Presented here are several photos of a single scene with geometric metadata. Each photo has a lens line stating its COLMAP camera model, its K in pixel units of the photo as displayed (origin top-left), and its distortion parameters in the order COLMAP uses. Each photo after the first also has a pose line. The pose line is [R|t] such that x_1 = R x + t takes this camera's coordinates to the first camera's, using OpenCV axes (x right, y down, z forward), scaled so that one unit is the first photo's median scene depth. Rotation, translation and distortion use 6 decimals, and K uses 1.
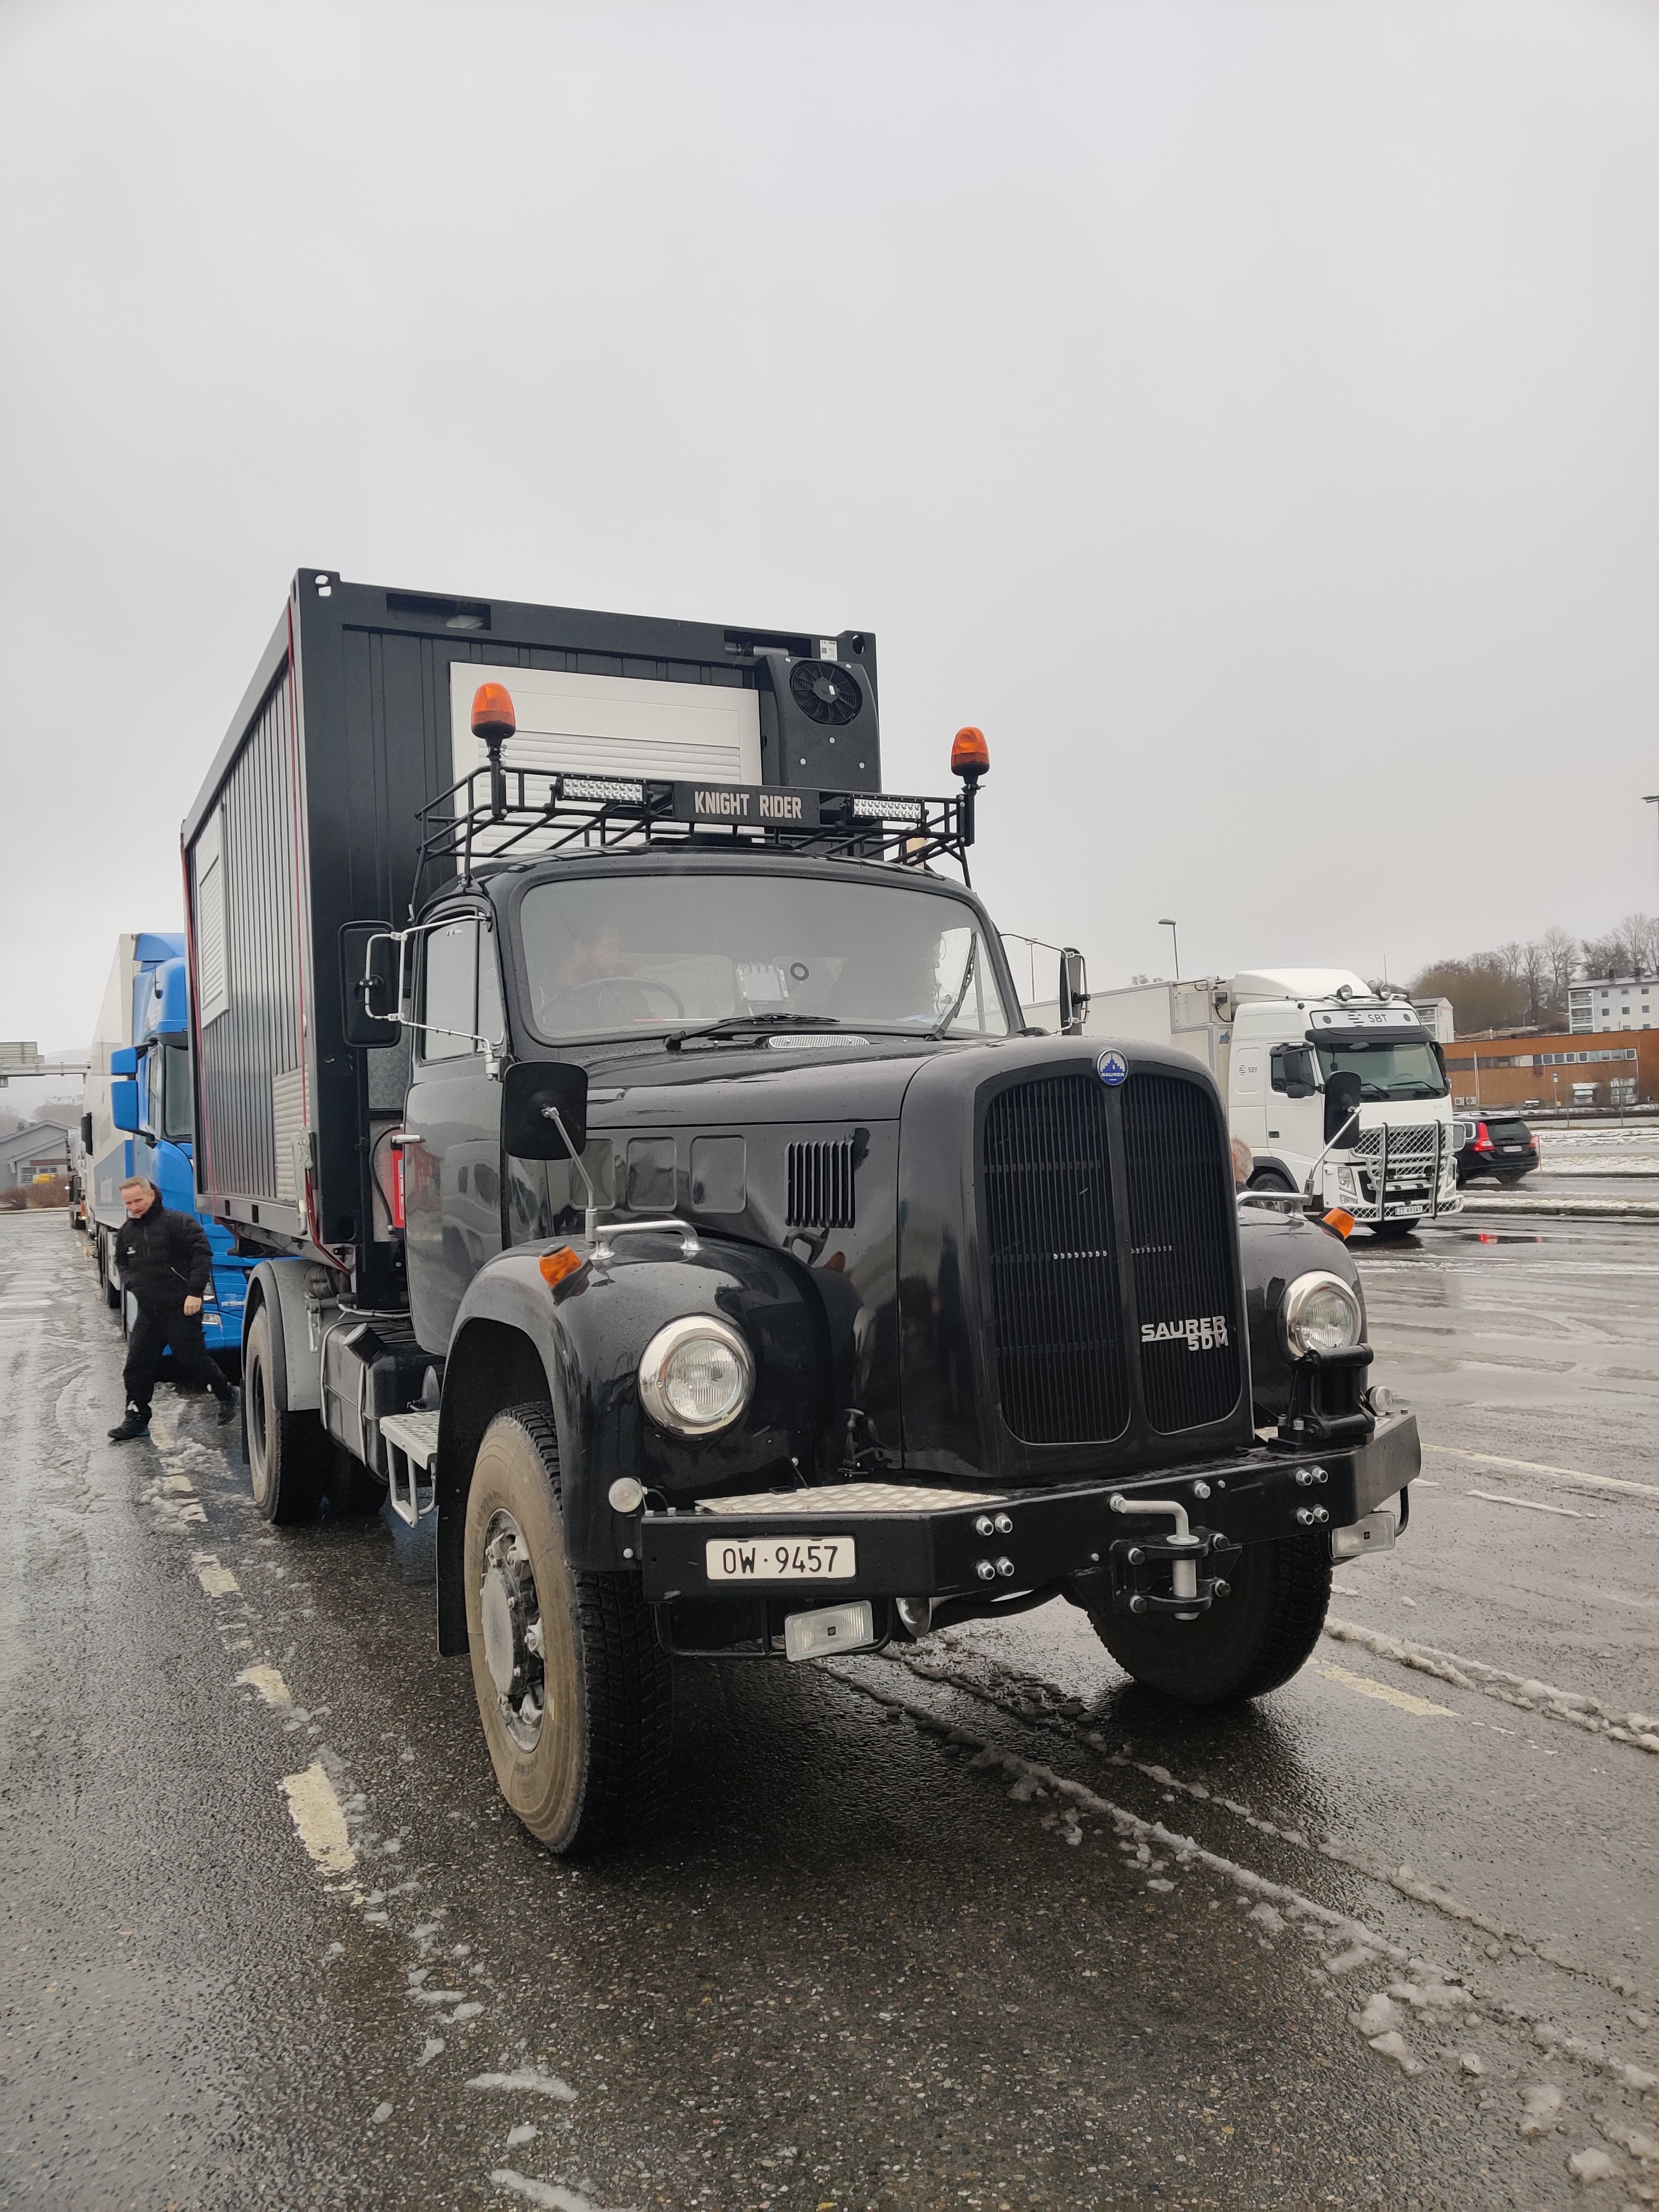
lens RADIAL K [[1689.5, 0, 828.7], [0, 1689.5, 1108.1], [0, 0, 1]] dist [0.039427, -0.014661]
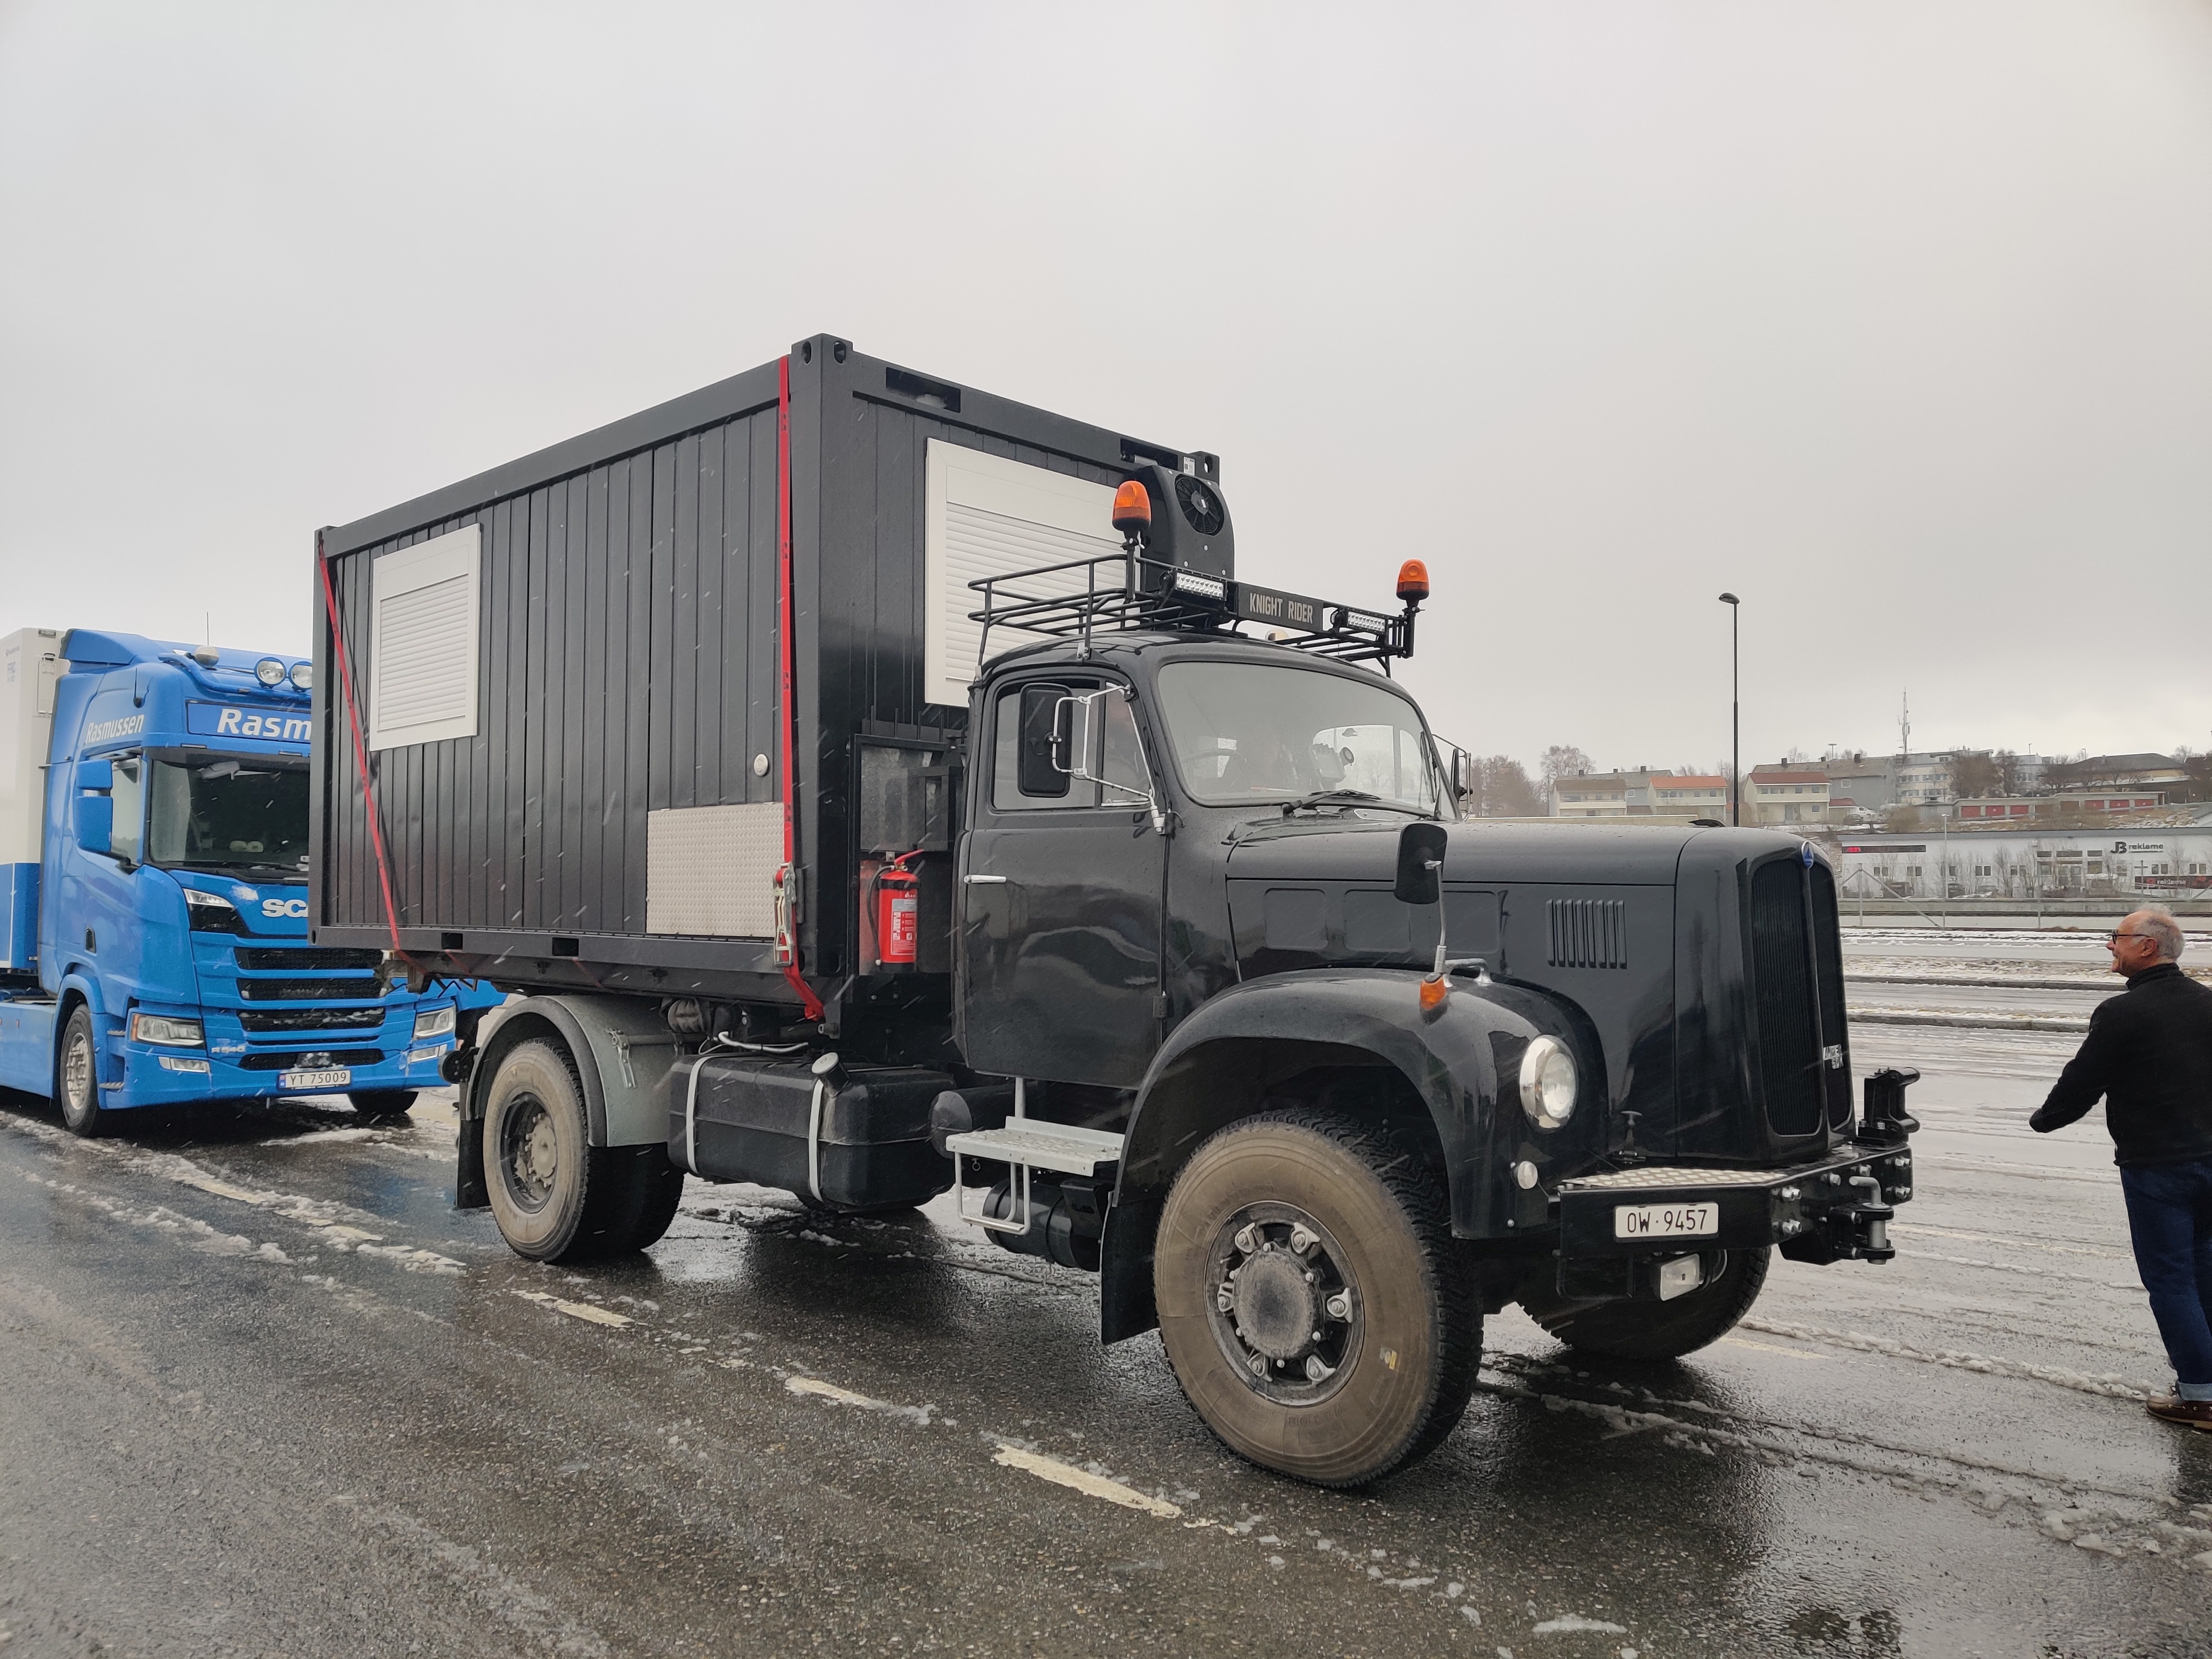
lens RADIAL K [[1689.5, 0, 1115.1], [0, 1689.5, 833.3], [0, 0, 1]] dist [0.039427, -0.014661]
pose [[0.938967, 0.060199, 0.338698, -0.512175], [-0.050495, 0.998024, -0.037399, 0.023370], [-0.340280, 0.018014, 0.940151, -0.049045]]
